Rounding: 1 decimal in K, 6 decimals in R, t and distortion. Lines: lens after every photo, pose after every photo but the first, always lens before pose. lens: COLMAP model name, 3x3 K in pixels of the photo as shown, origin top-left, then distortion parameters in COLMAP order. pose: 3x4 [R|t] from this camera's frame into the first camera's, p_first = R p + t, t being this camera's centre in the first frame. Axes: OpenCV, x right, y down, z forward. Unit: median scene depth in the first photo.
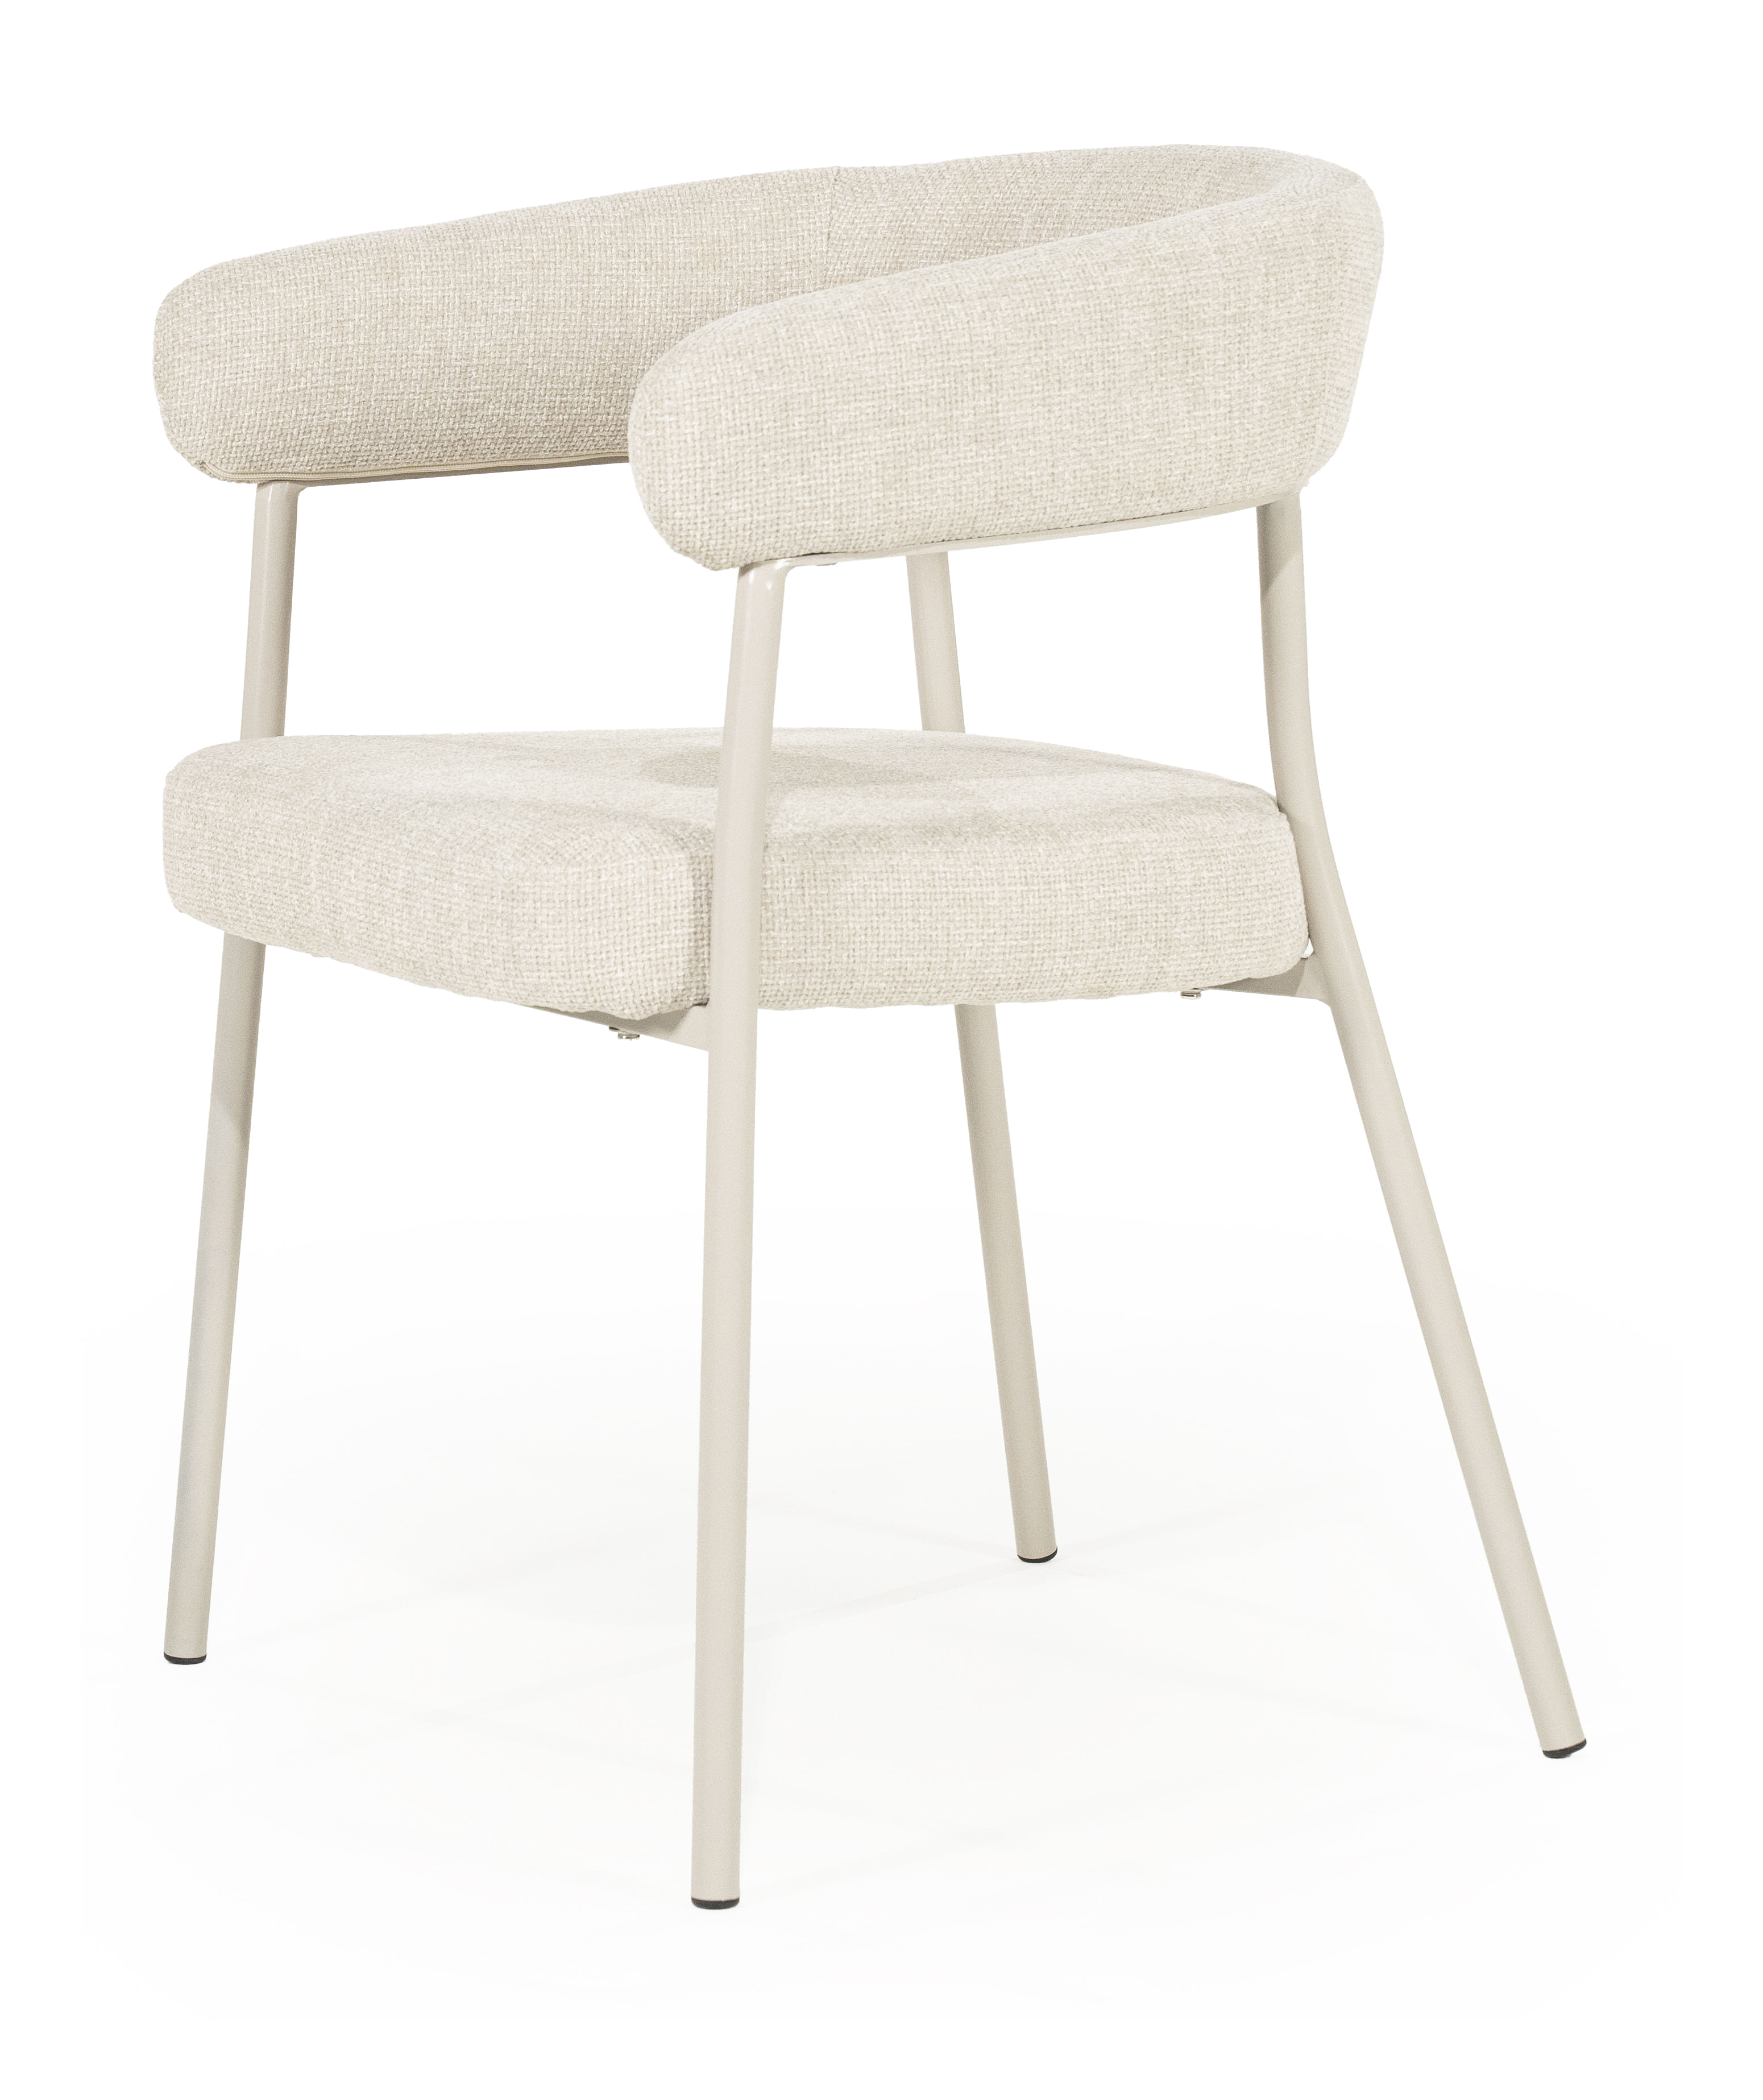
lens RADIAL K [[4750.7, 0, 908.8], [0, 4750.7, 1046.1], [0, 0, 1]] dist [0.073131, 0.347019]
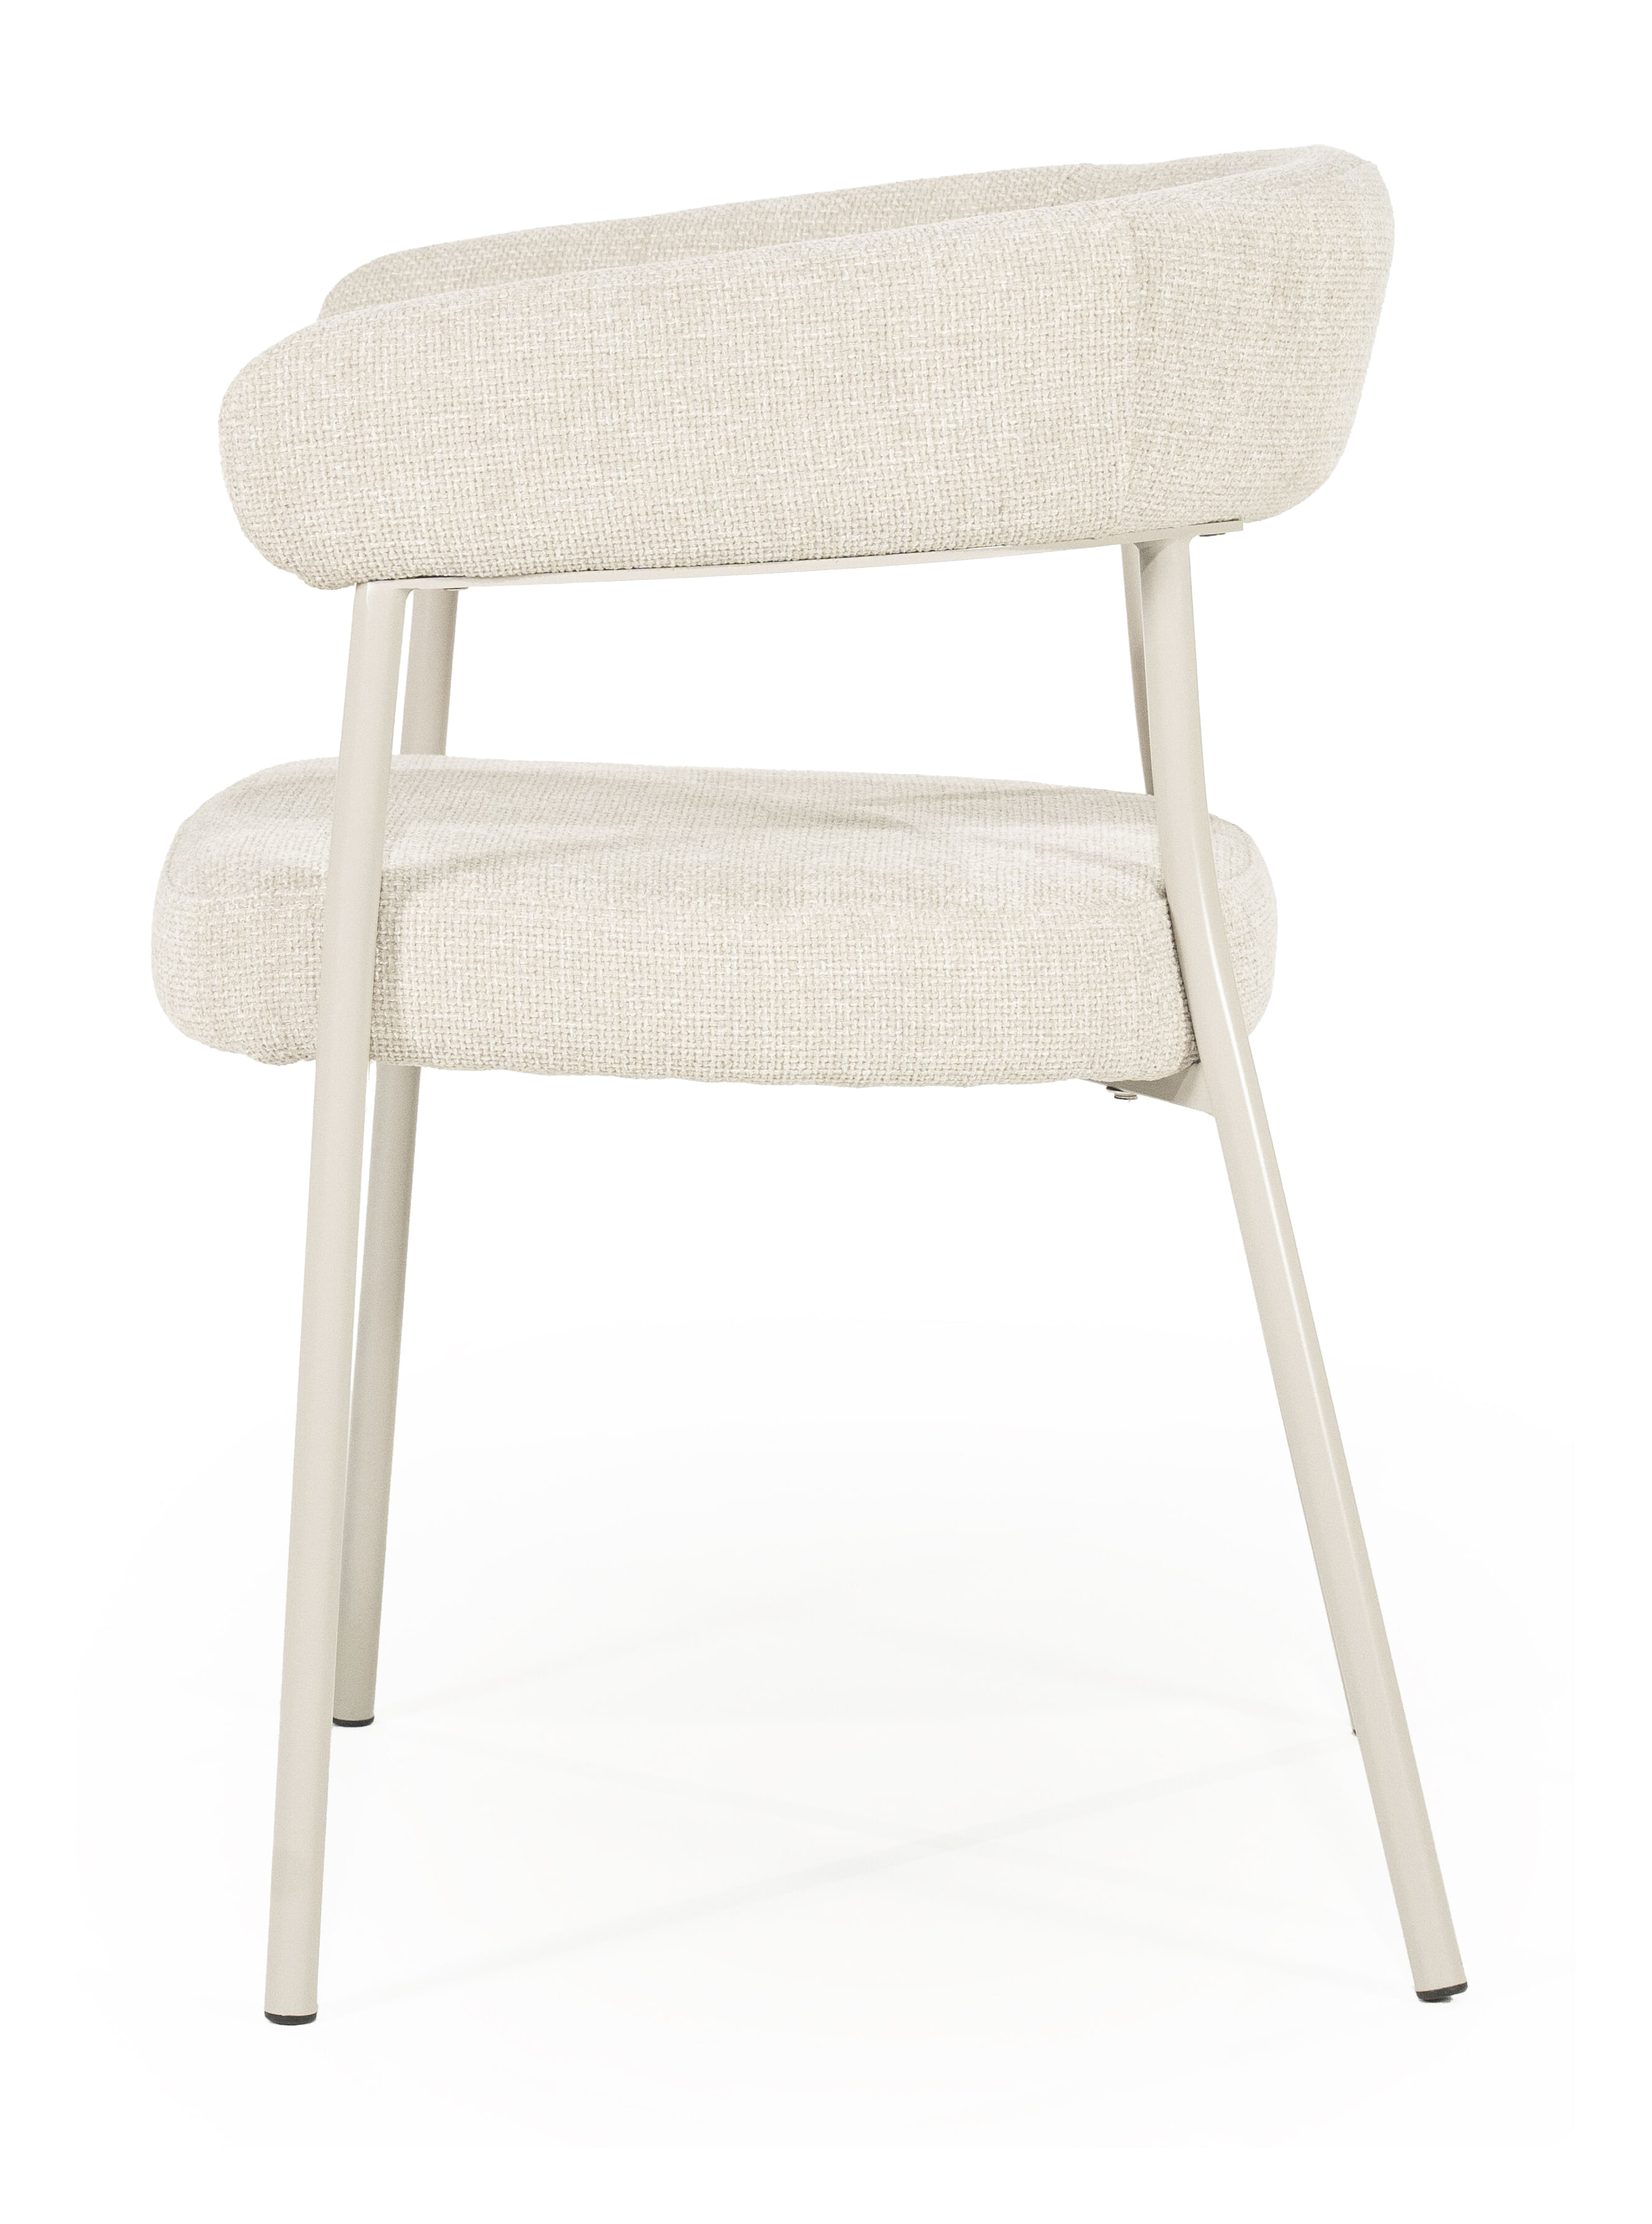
lens RADIAL K [[5163.1, 0, 826.0], [0, 5163.1, 1112.0], [0, 0, 1]] dist [0.059766, -0.071587]
pose [[0.943813, 0.081609, -0.320245, 0.385126], [-0.082042, 0.996555, 0.012163, -0.018459], [0.320134, 0.014794, 0.947257, 0.075399]]
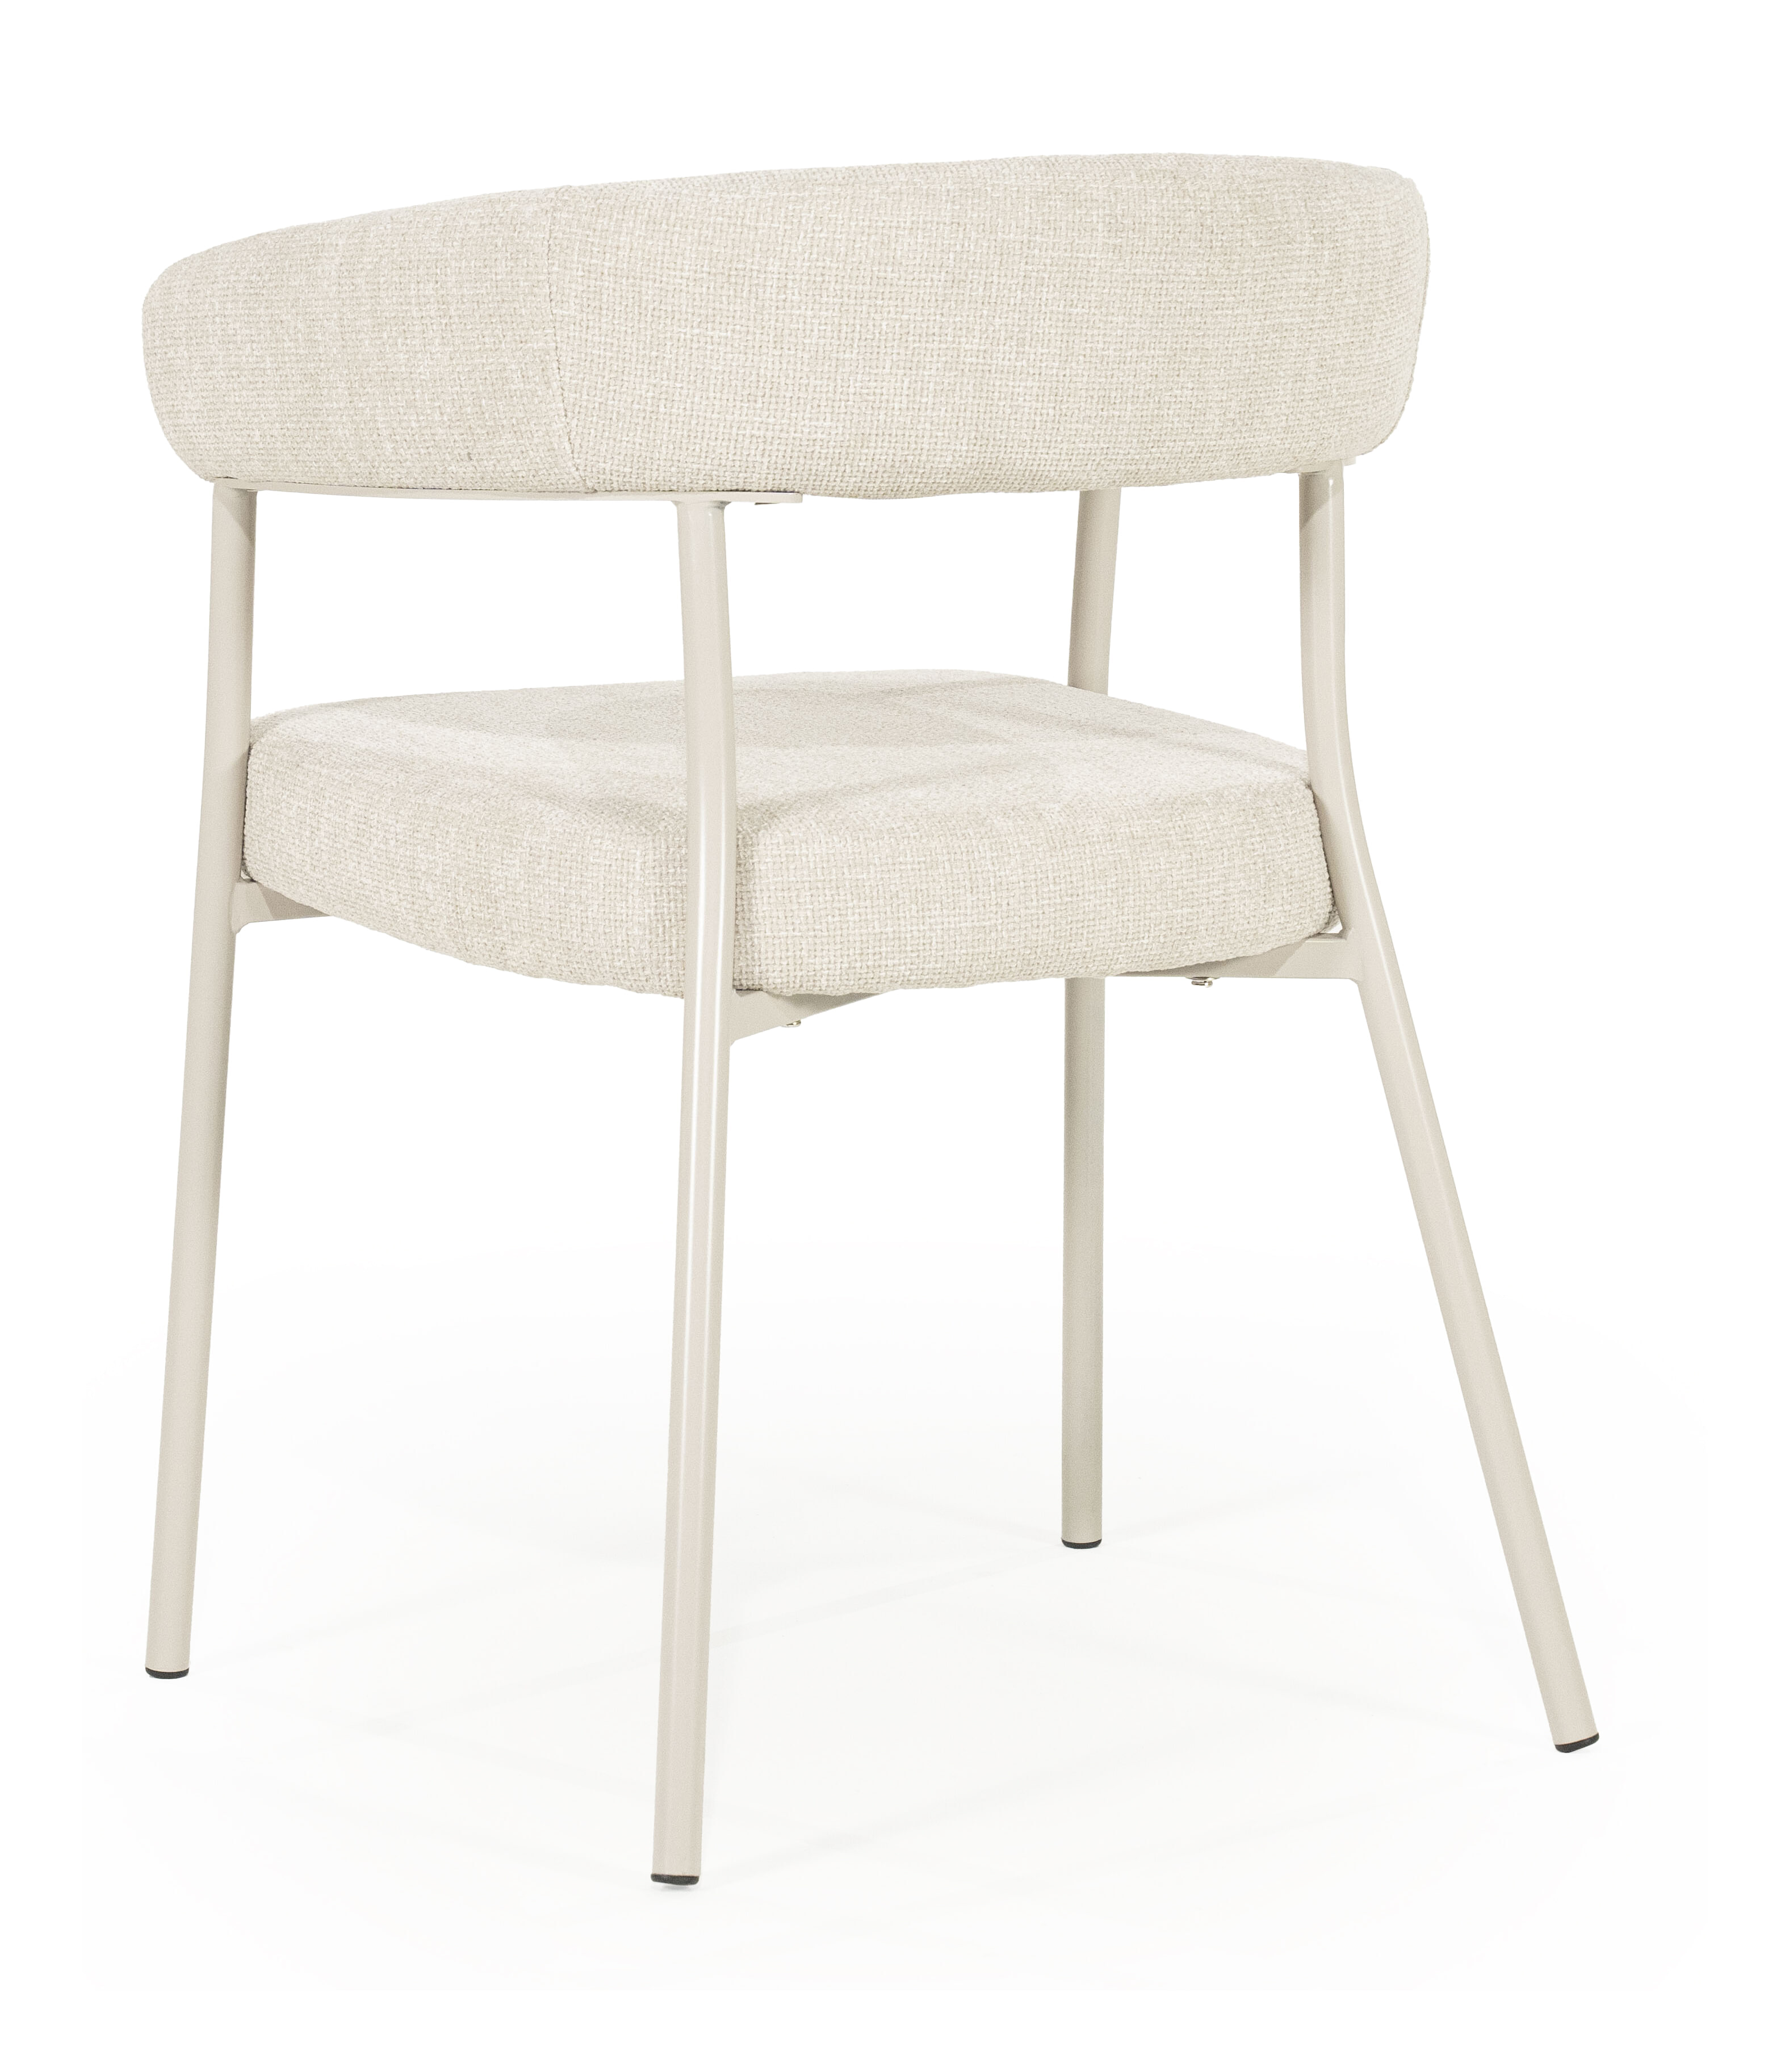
lens RADIAL K [[4675.1, 0, 894.5], [0, 4675.1, 1036.0], [0, 0, 1]] dist [0.006633, 0.144032]
pose [[0.559423, 0.211590, -0.801421, 0.981731], [-0.208500, 0.971702, 0.111005, -0.137072], [0.802231, 0.104998, 0.587709, 0.535787]]
